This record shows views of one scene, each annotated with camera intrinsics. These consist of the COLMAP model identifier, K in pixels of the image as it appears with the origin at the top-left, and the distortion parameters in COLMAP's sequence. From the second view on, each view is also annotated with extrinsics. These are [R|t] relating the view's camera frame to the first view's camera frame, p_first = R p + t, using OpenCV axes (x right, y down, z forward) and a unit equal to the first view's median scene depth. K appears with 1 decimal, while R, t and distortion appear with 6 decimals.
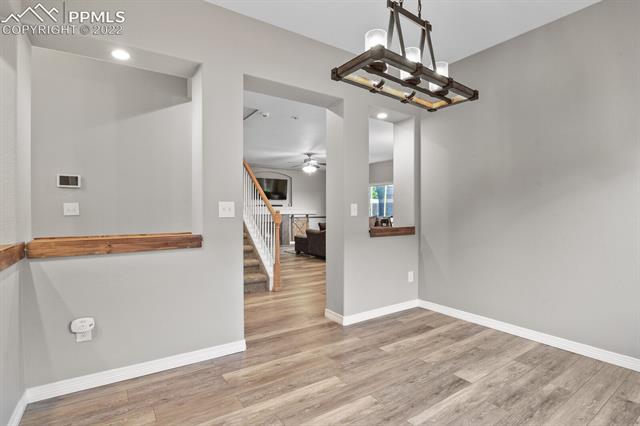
lens RADIAL K [[318.7, 0, 331.1], [0, 318.7, 212.3], [0, 0, 1]] dist [-0.000330, -0.000806]
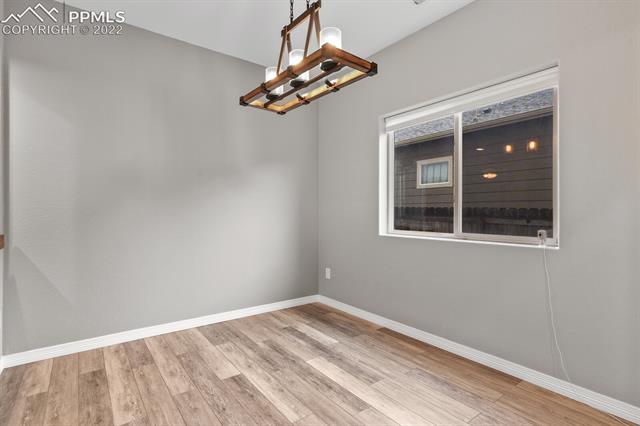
lens RADIAL K [[318.7, 0, 320.8], [0, 318.7, 213.0], [0, 0, 1]] dist [-0.000330, -0.000806]
pose [[-0.025822, -0.008723, 0.999628, -0.523208], [-0.004460, 0.999953, 0.008610, -0.004899], [-0.999657, -0.004236, -0.025860, 0.653678]]
